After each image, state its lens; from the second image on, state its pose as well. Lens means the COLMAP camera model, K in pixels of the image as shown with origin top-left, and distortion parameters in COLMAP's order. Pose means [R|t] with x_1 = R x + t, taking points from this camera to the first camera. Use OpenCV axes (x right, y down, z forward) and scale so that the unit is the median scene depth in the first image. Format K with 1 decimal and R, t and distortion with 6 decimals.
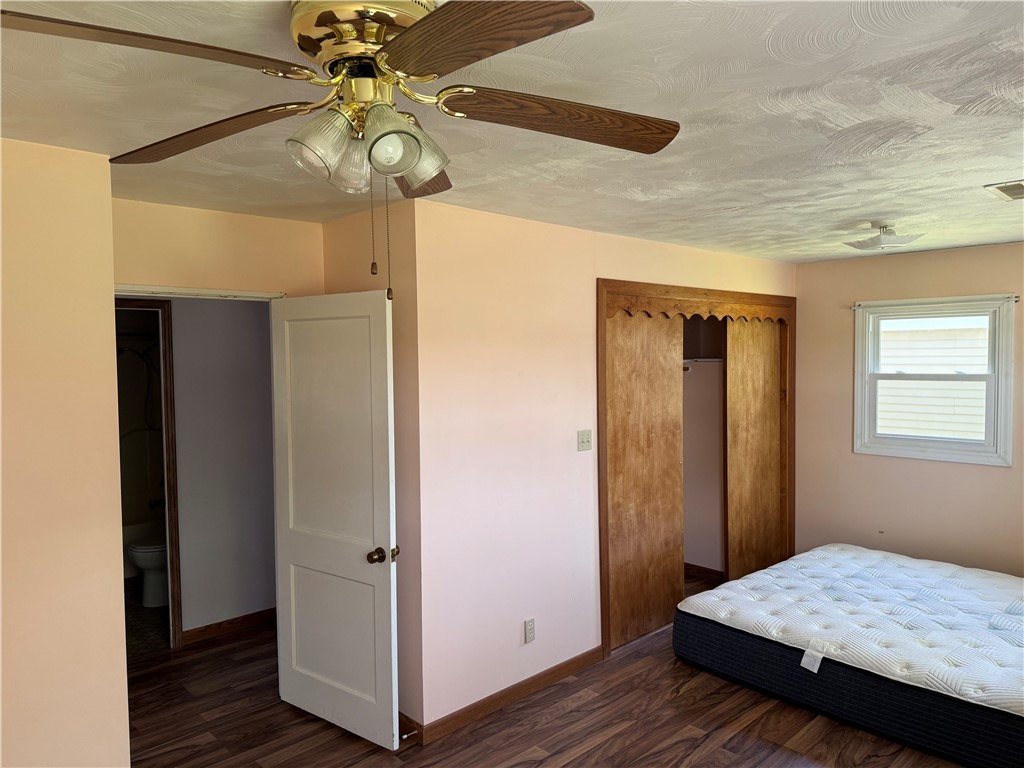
lens RADIAL K [[718.4, 0, 510.9], [0, 718.4, 387.1], [0, 0, 1]] dist [0.040687, -0.037910]
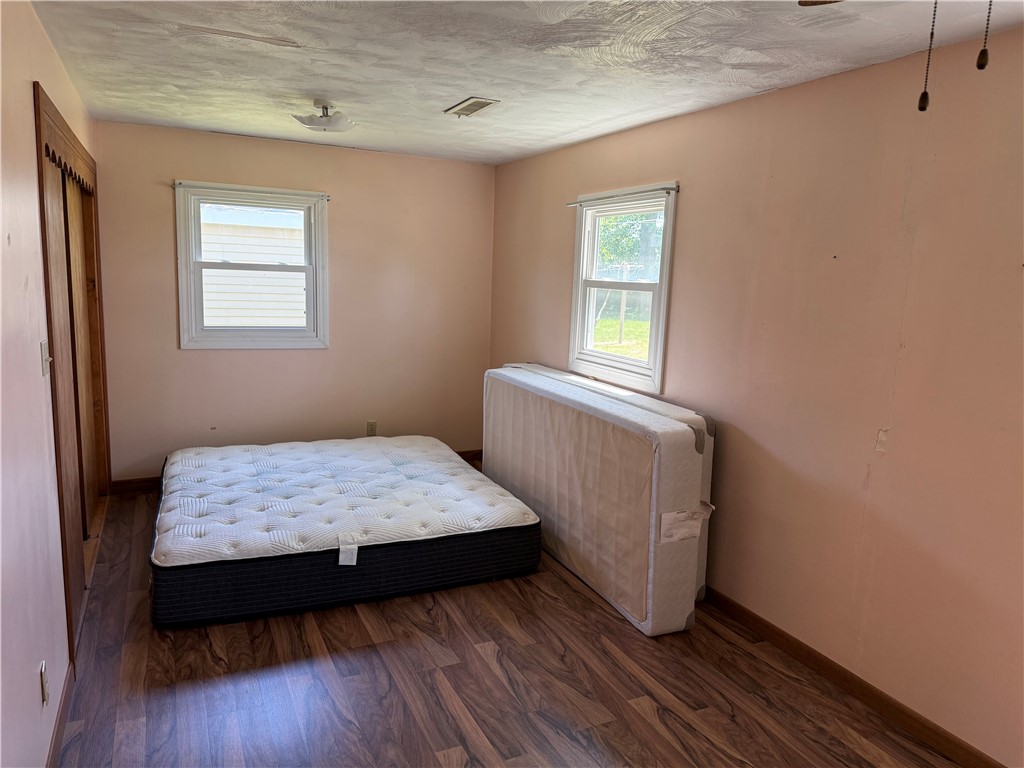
lens RADIAL K [[718.4, 0, 511.6], [0, 718.4, 381.2], [0, 0, 1]] dist [0.040687, -0.037910]
pose [[0.313397, -0.123843, 0.941512, -0.297090], [-0.001287, 0.991403, 0.130834, 0.012713], [-0.949621, -0.042215, 0.310544, 0.368179]]
